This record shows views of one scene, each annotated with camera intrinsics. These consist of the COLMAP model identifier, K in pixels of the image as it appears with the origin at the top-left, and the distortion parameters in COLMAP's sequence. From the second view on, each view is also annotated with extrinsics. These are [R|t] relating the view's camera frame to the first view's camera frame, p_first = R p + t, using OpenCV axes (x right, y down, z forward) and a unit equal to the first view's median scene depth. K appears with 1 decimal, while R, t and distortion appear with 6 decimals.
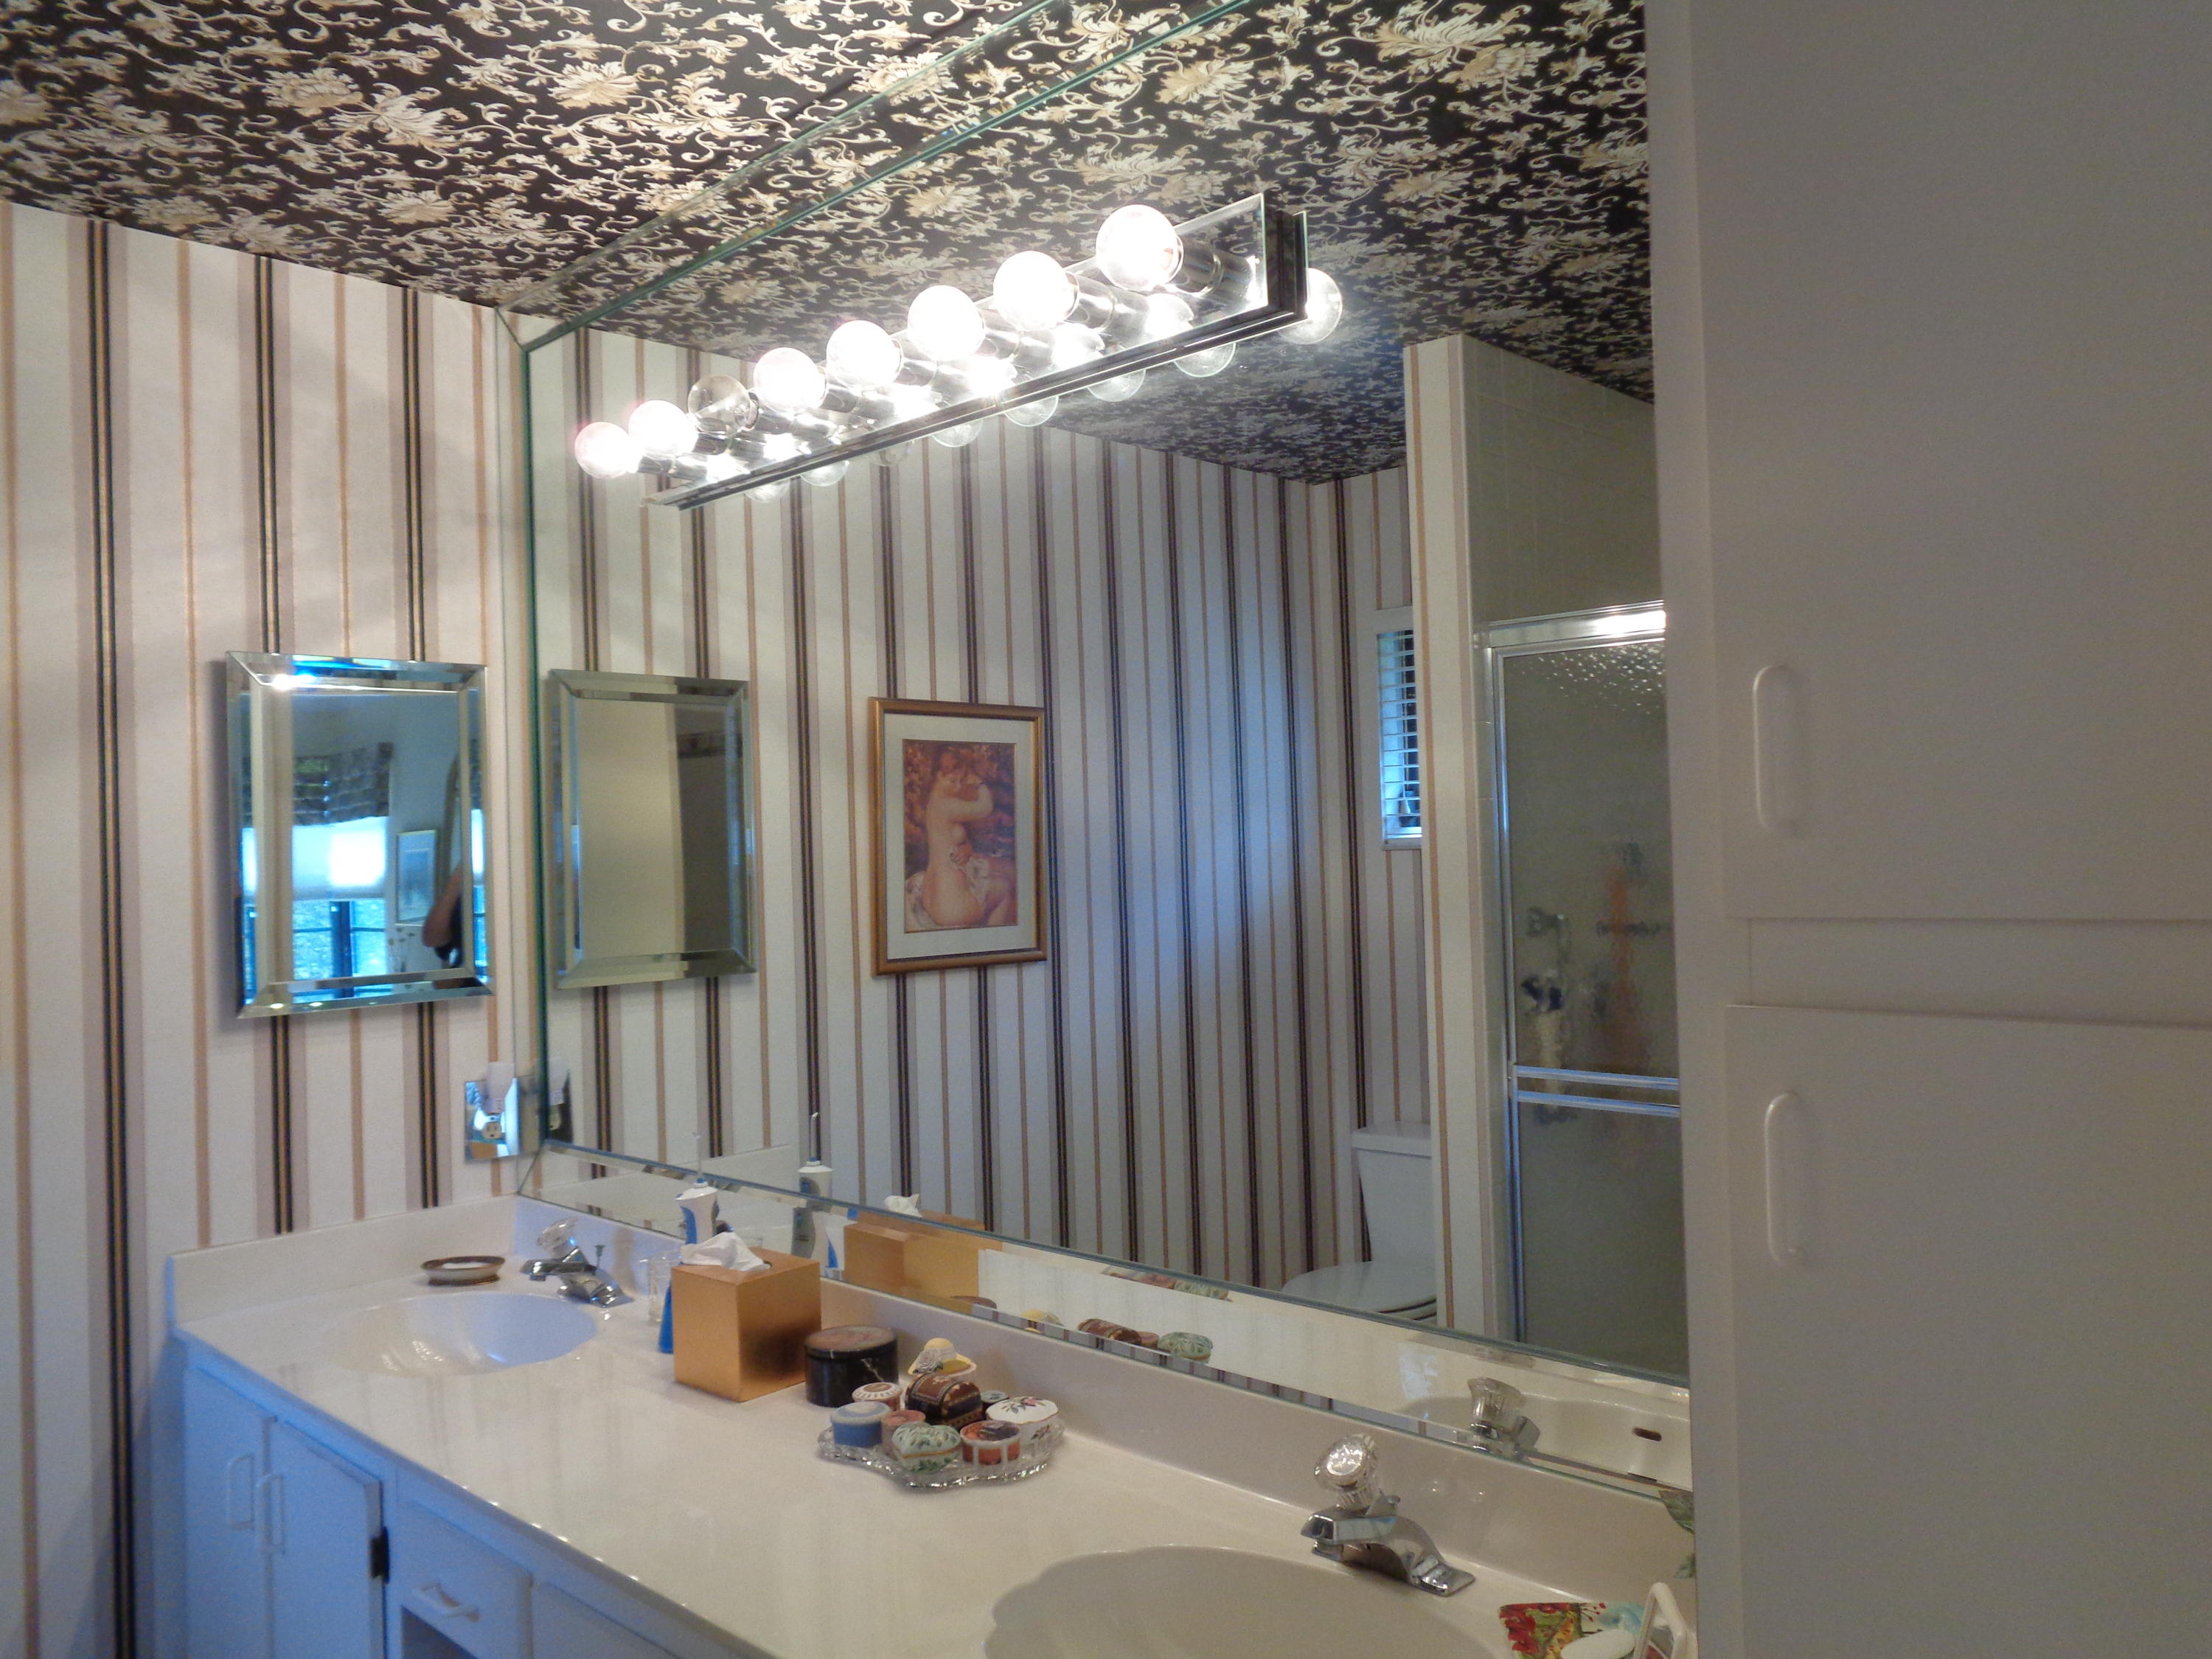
lens RADIAL K [[1652.6, 0, 1096.2], [0, 1652.6, 829.4], [0, 0, 1]] dist [-0.003080, 0.003900]
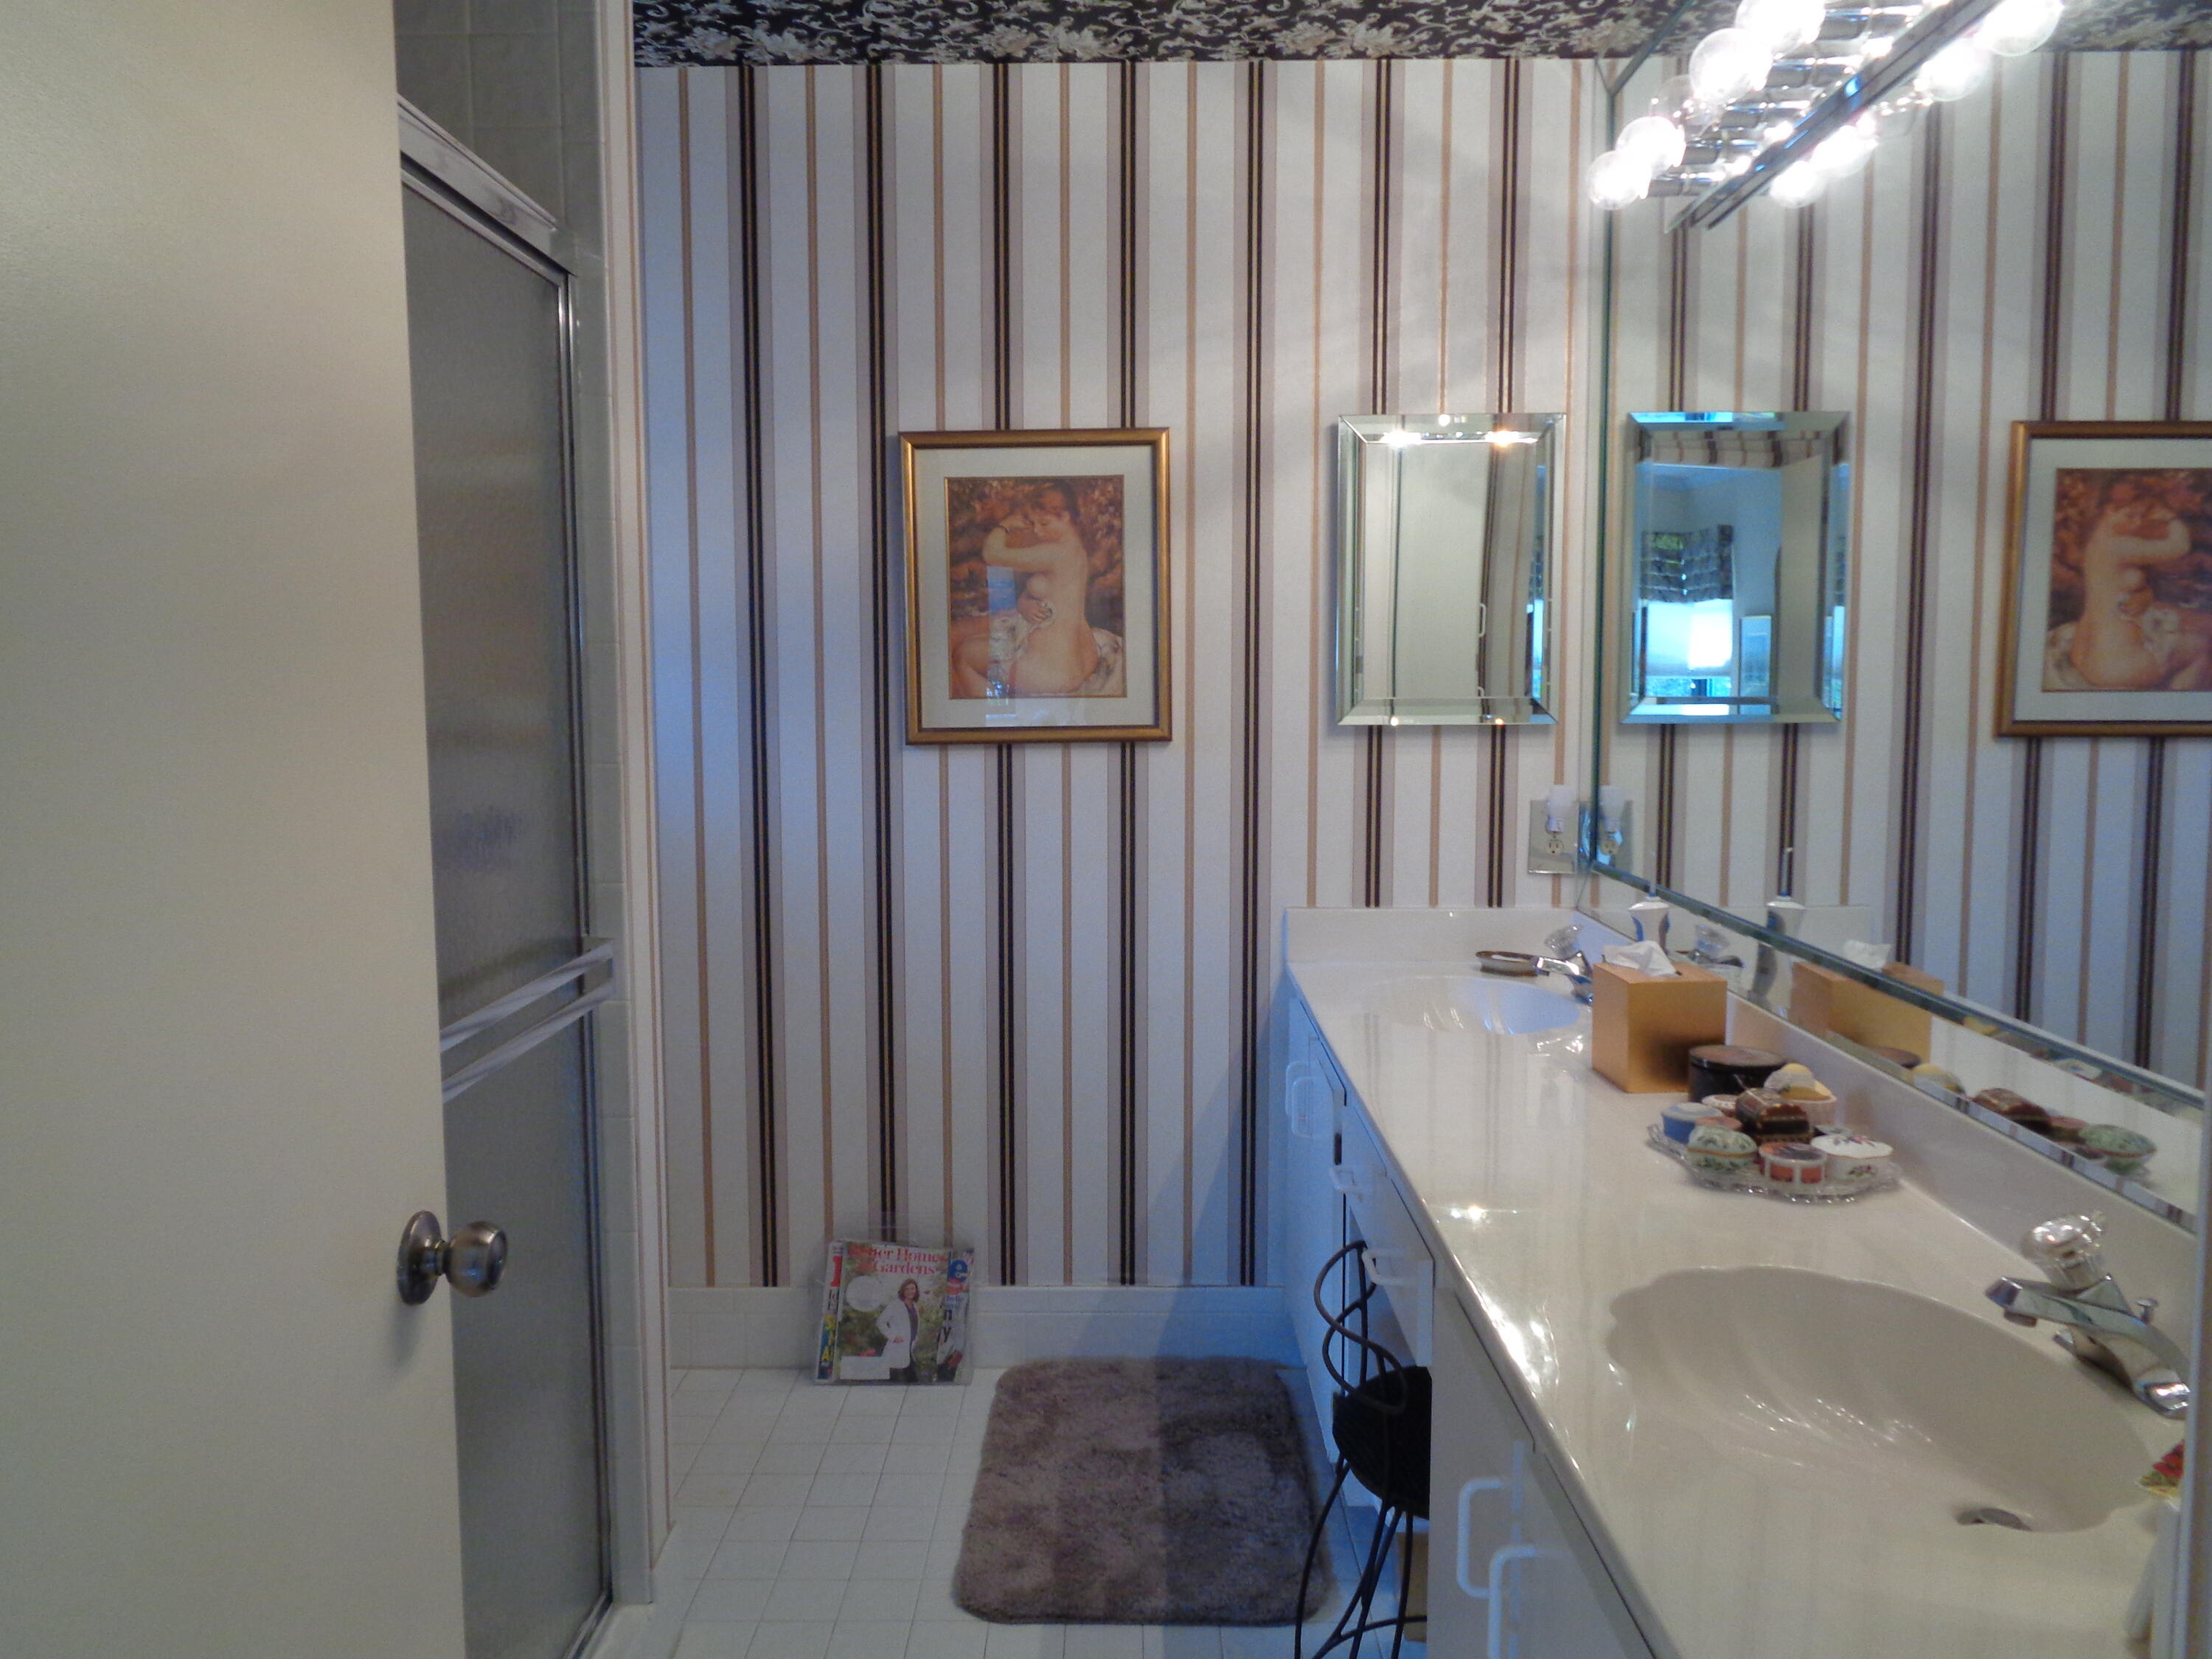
lens RADIAL K [[1652.6, 0, 1097.7], [0, 1652.6, 828.2], [0, 0, 1]] dist [-0.003080, 0.003900]
pose [[0.696331, 0.097945, -0.711006, 0.211601], [-0.008851, 0.991741, 0.127949, 0.033635], [0.717666, -0.082802, 0.691447, 0.026653]]
